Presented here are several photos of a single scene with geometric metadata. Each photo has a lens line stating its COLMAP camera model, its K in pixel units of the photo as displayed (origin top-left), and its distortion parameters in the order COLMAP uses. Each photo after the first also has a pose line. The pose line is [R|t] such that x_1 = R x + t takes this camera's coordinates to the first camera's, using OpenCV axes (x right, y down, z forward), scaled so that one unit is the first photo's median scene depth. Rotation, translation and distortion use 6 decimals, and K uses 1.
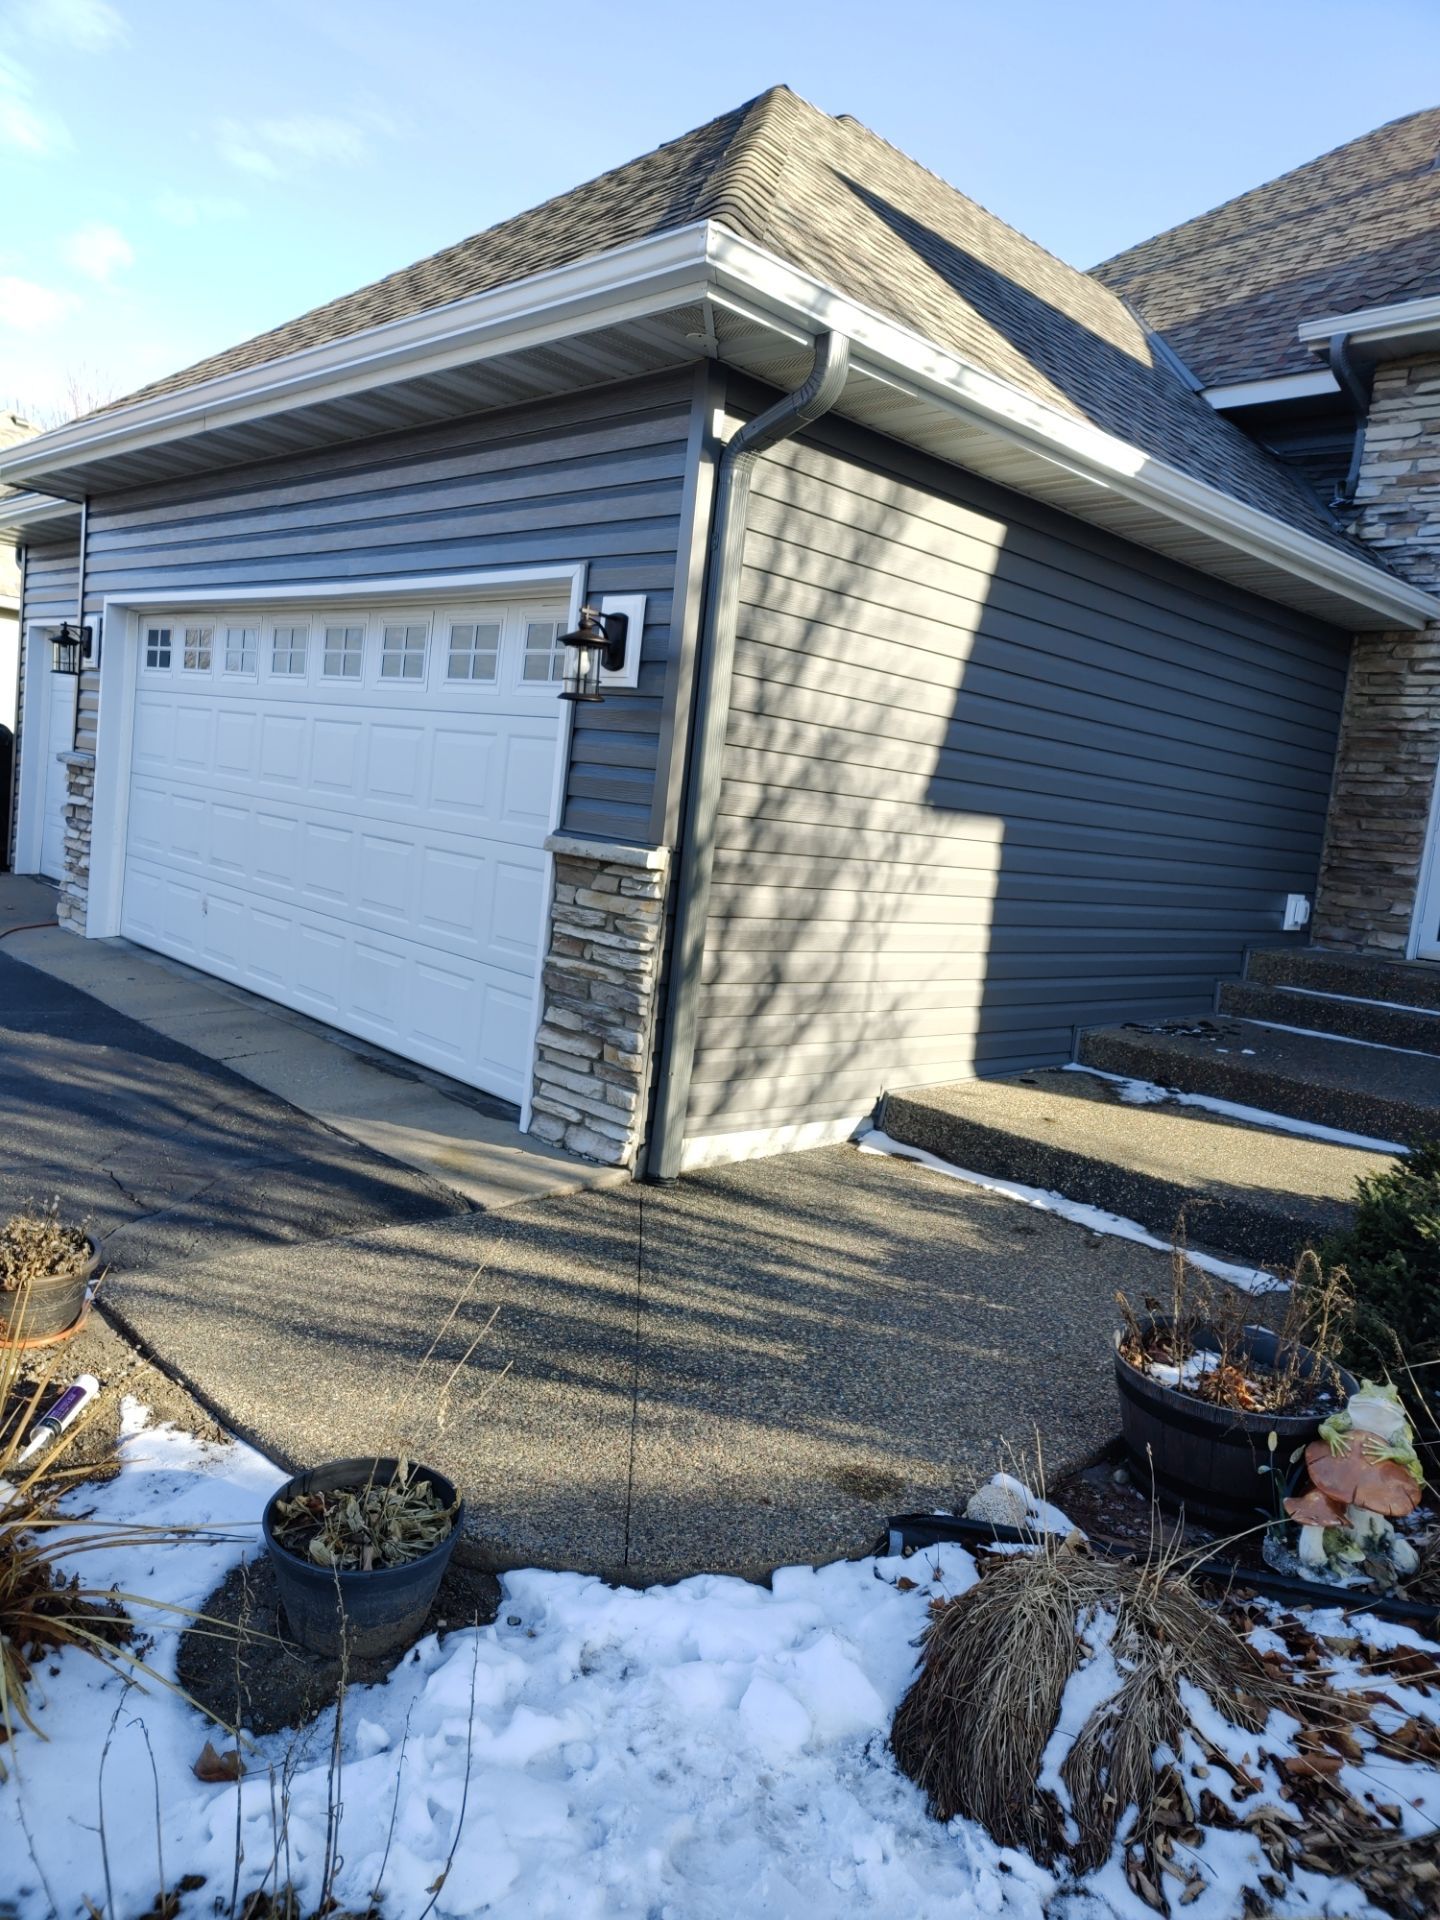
lens RADIAL K [[1323.7, 0, 746.0], [0, 1323.7, 968.5], [0, 0, 1]] dist [0.078051, -0.065685]
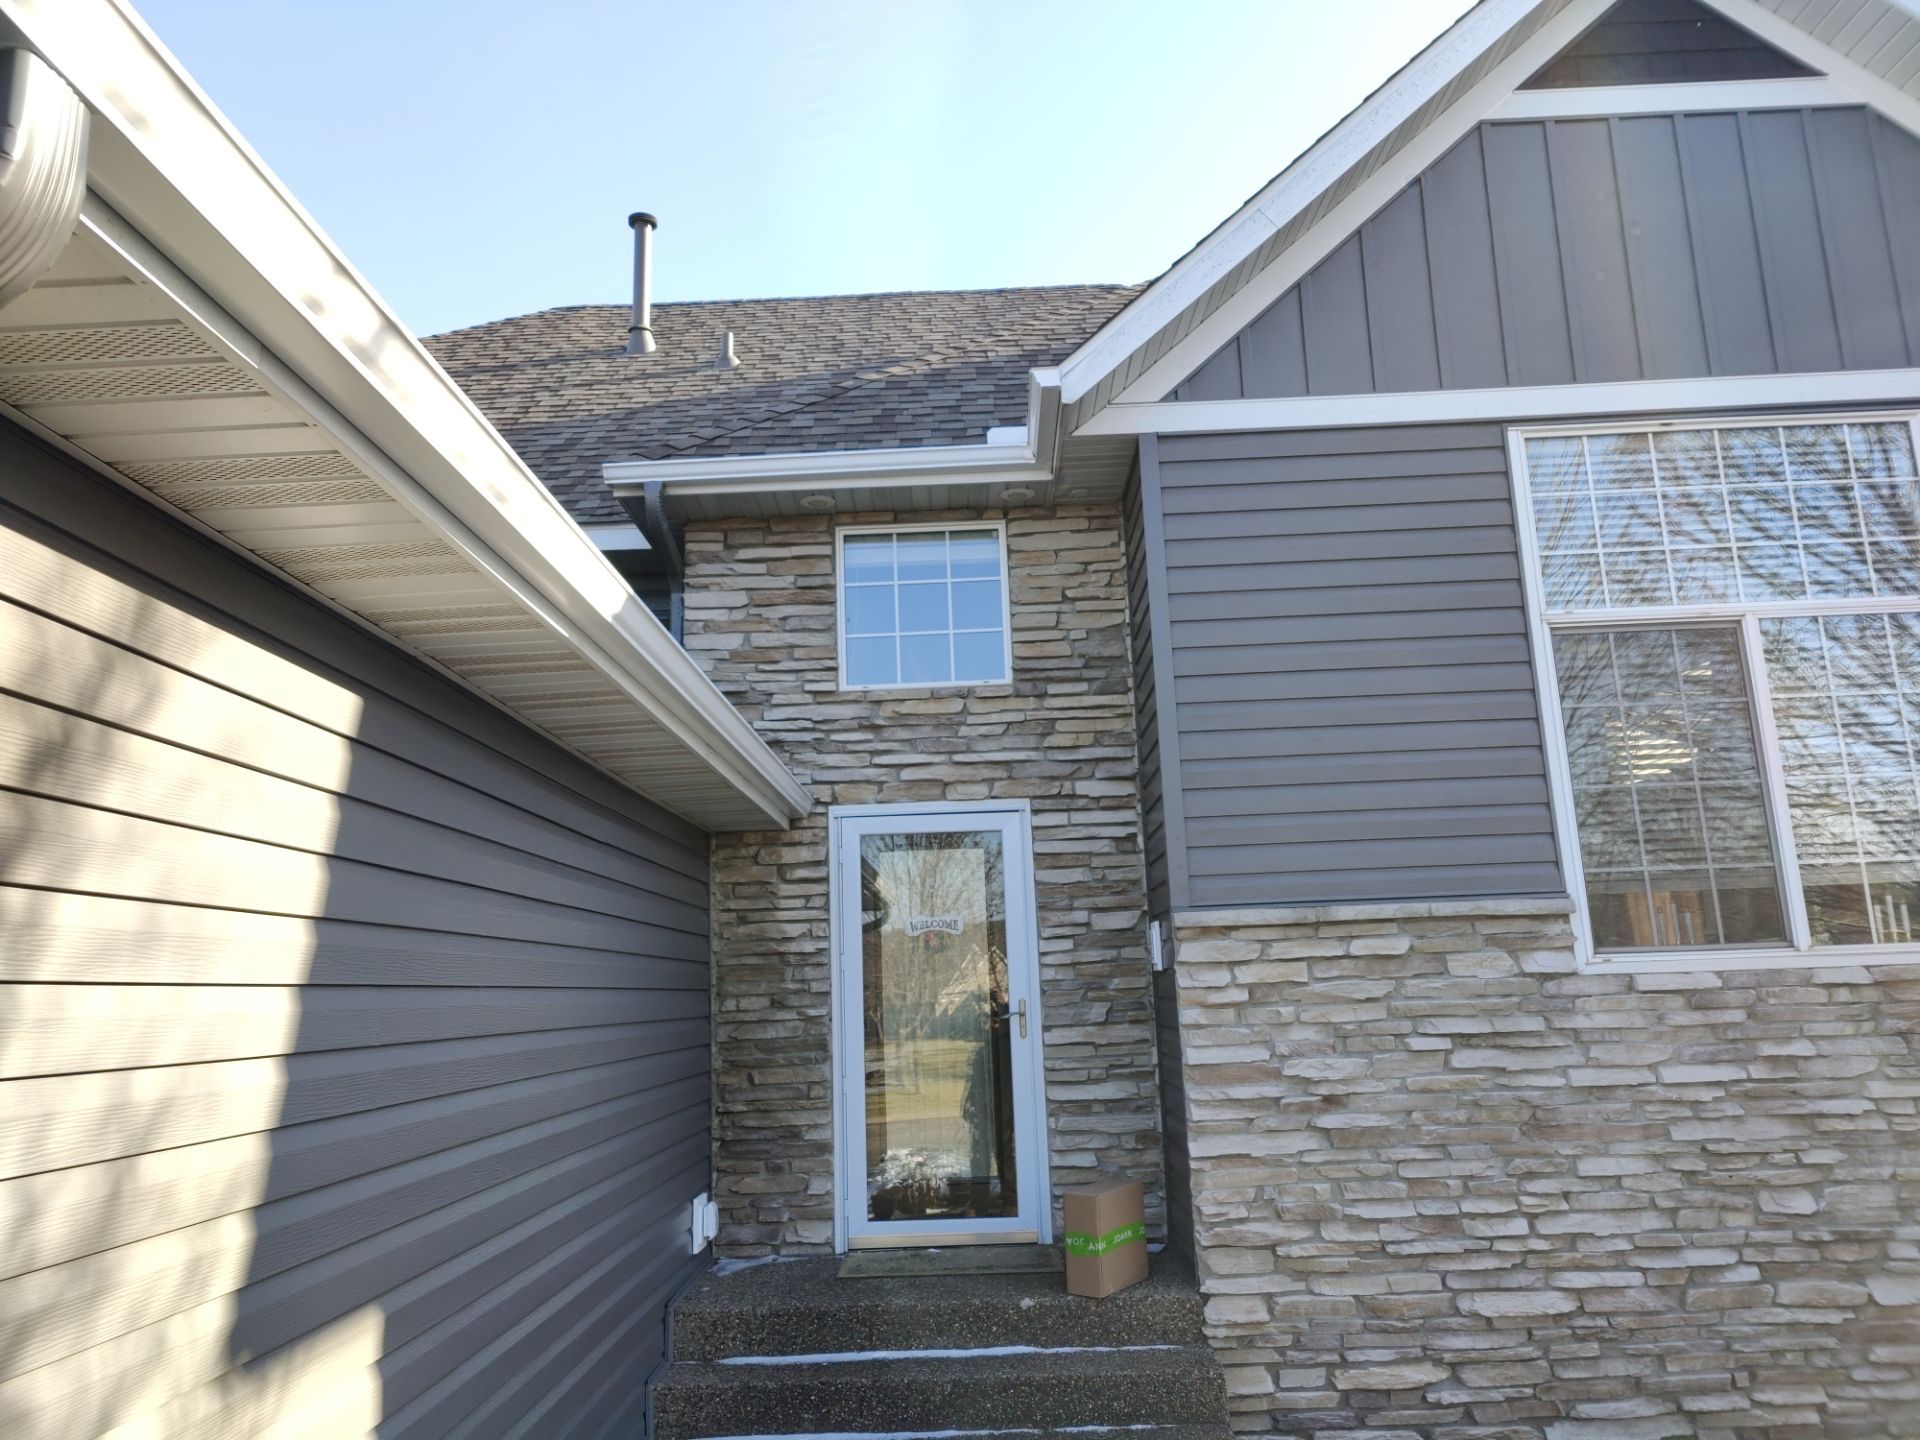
lens RADIAL K [[1314.3, 0, 960.0], [0, 1314.3, 720.0], [0, 0, 1]] dist [0.016628, -0.008862]
pose [[0.698386, 0.018075, 0.715493, 0.003118], [0.189092, 0.959501, -0.208809, -0.126863], [-0.690291, 0.281123, 0.666684, 0.372074]]
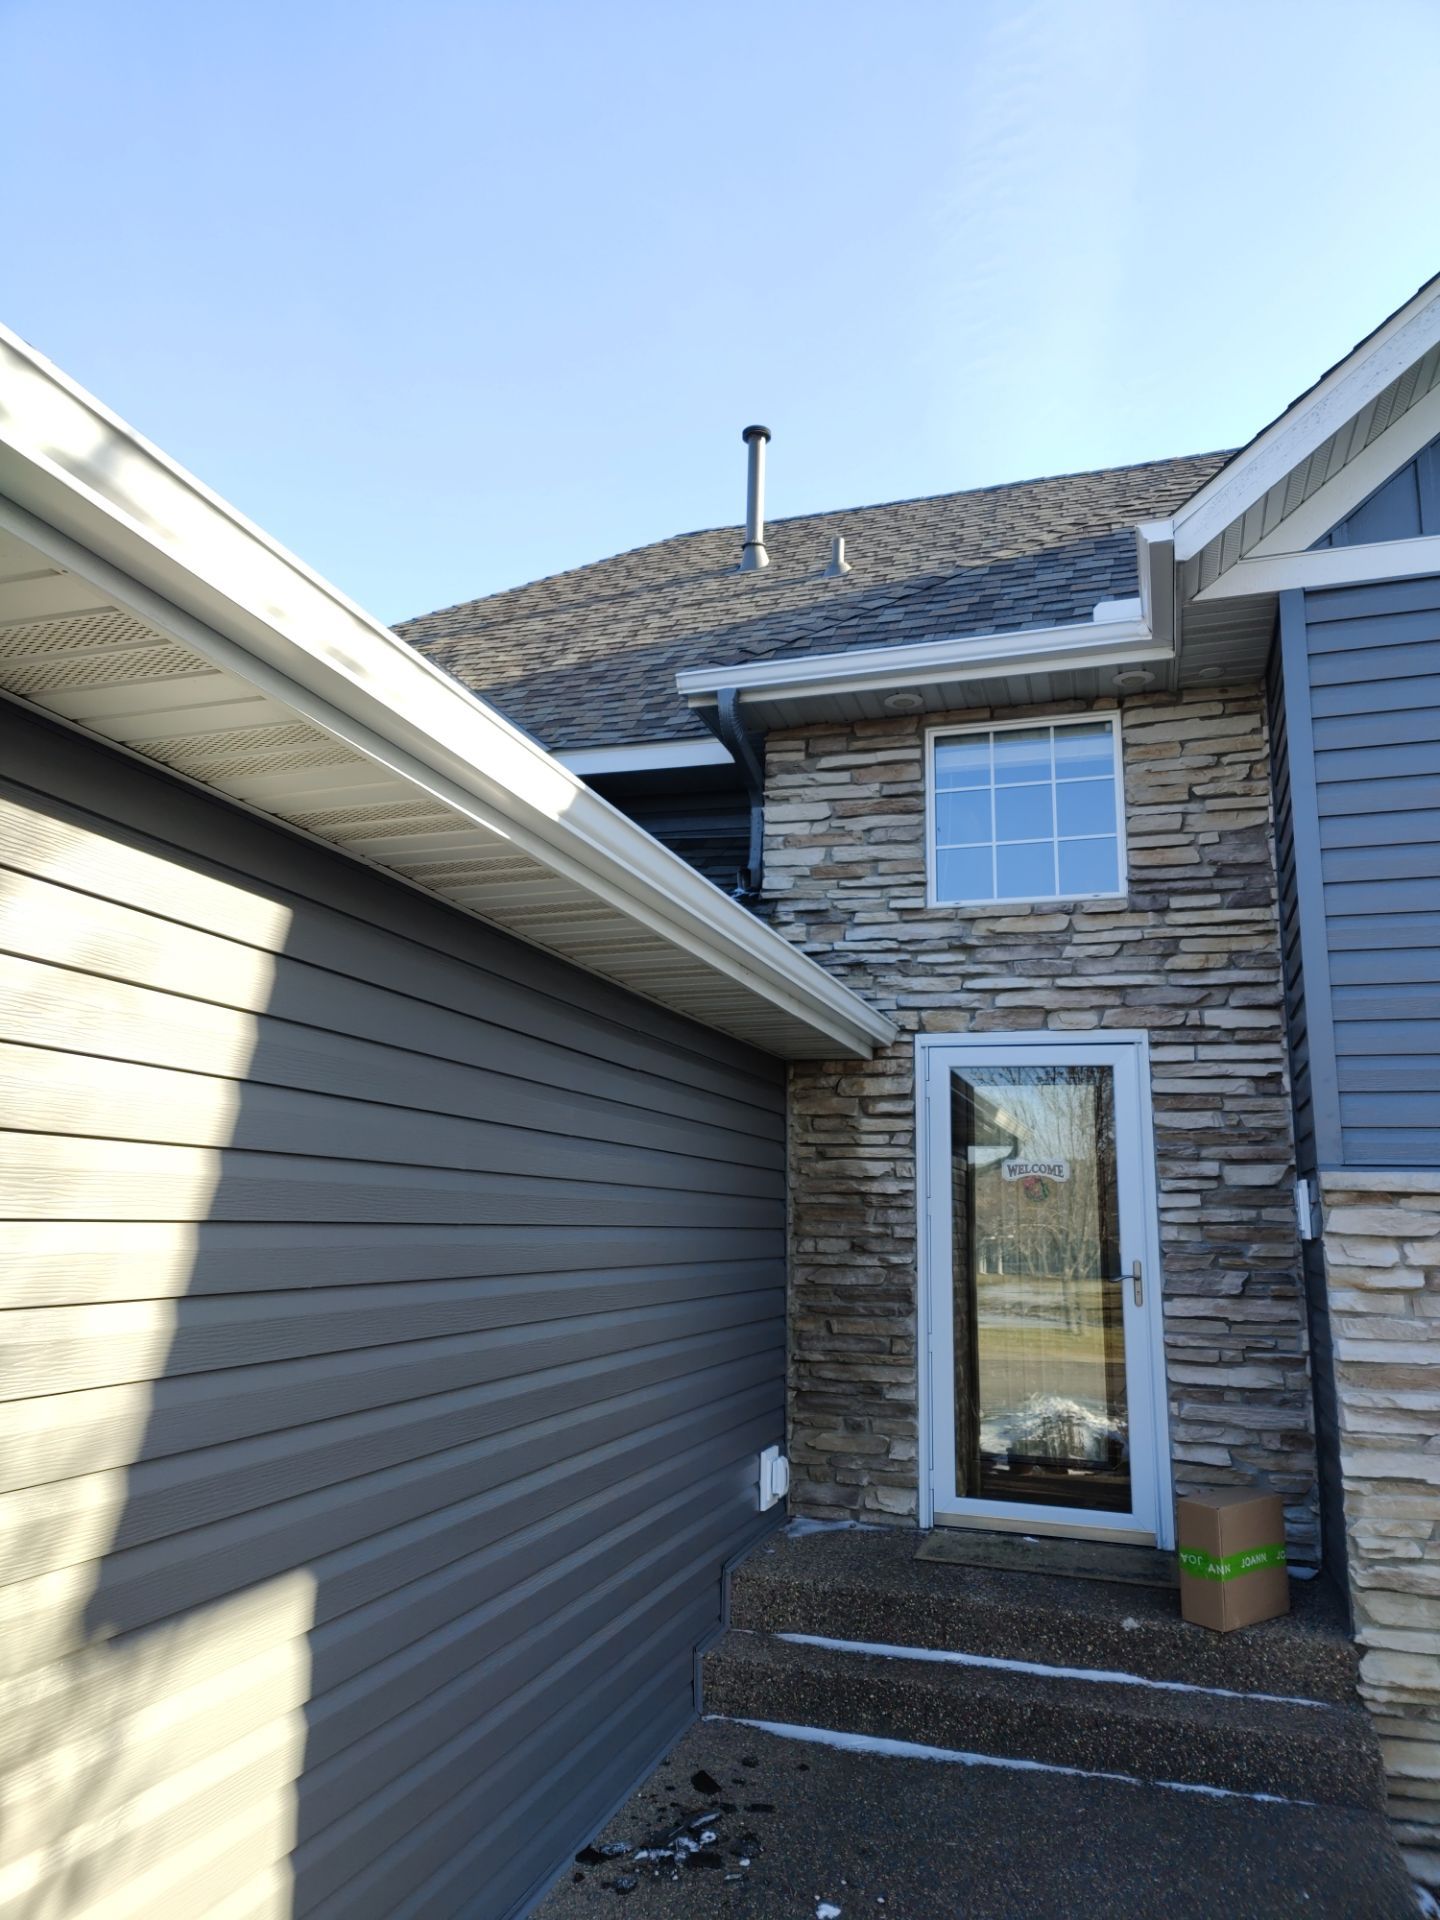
lens RADIAL K [[1314.3, 0, 718.0], [0, 1314.3, 953.6], [0, 0, 1]] dist [0.016628, -0.008862]
pose [[0.882480, 0.012185, 0.470193, 0.079722], [0.120663, 0.960345, -0.251353, -0.131554], [-0.454610, 0.278549, 0.846014, 0.395261]]
